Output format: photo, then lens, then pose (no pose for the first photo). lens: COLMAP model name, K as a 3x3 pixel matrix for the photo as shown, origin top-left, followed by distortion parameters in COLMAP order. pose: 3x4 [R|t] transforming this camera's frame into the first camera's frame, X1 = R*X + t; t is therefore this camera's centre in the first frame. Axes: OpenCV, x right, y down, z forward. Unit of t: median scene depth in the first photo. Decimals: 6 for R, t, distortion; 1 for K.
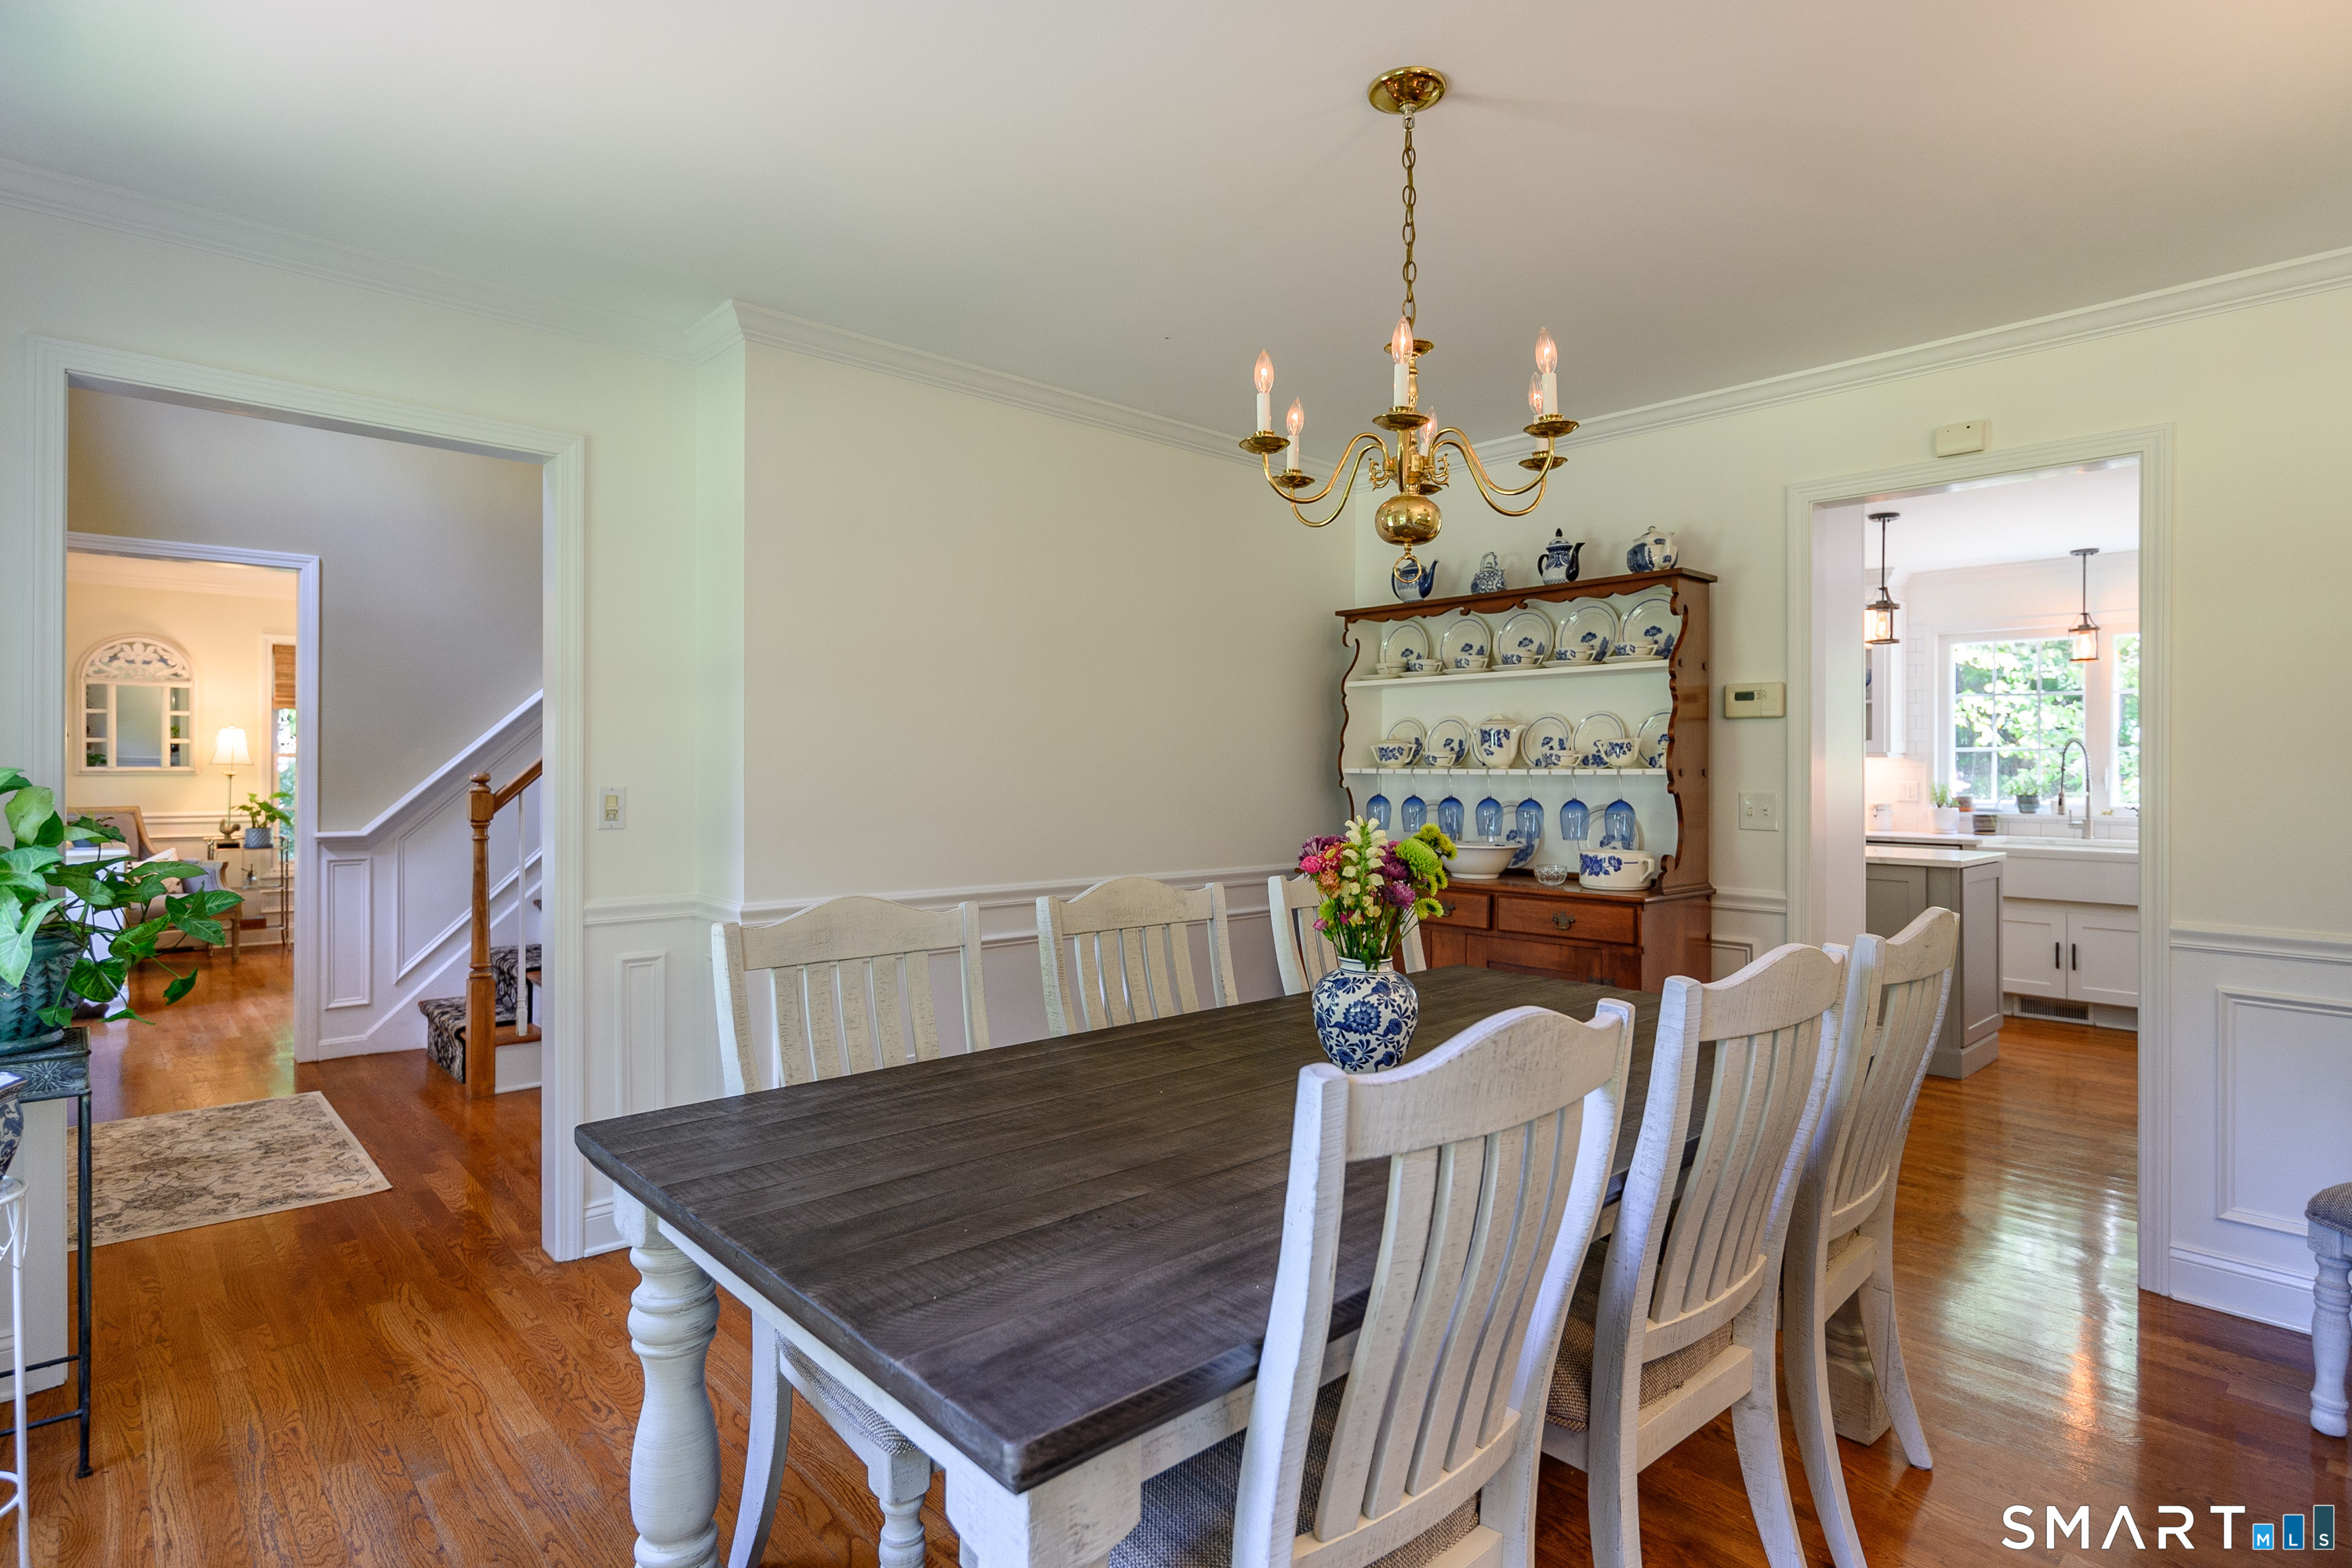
lens RADIAL K [[1191.9, 0, 1179.5], [0, 1191.9, 773.8], [0, 0, 1]] dist [-0.005547, 0.002019]
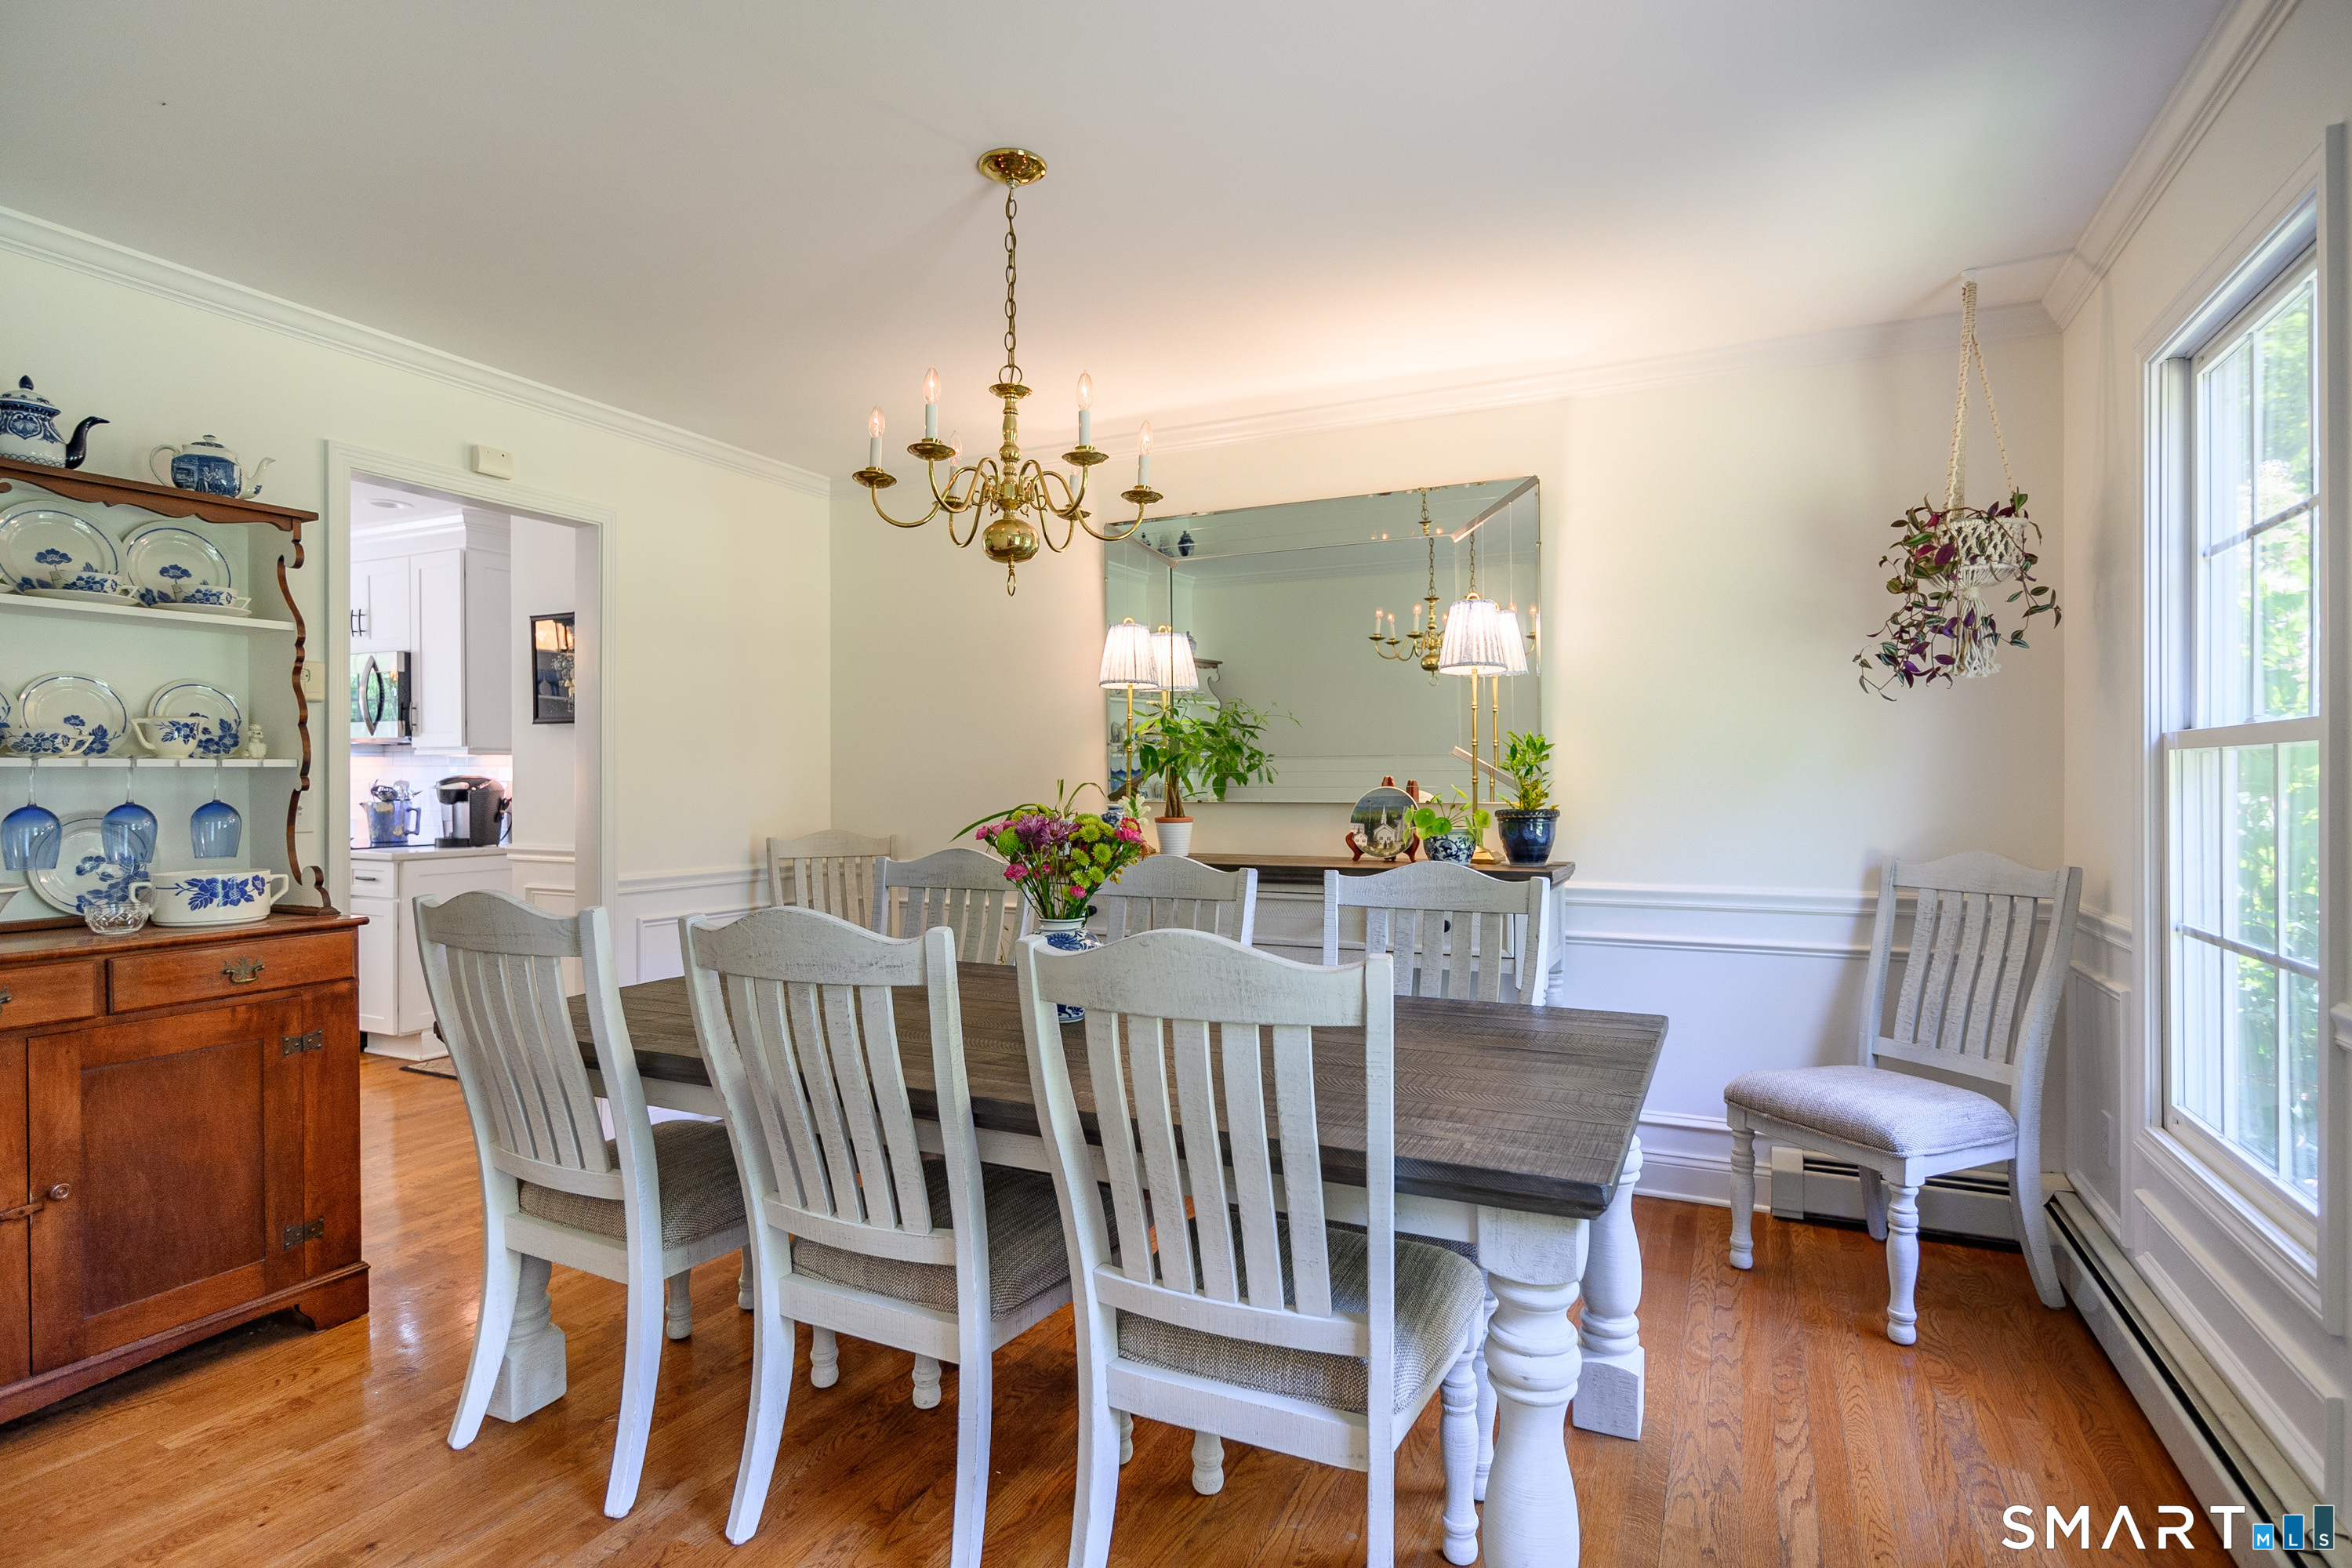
lens RADIAL K [[1191.9, 0, 1178.0], [0, 1191.9, 779.4], [0, 0, 1]] dist [-0.005547, 0.002019]
pose [[-0.368917, -0.008295, 0.929425, -0.535137], [-0.003507, 0.999965, 0.007532, 0.000991], [-0.929456, -0.000481, -0.368933, 0.720953]]
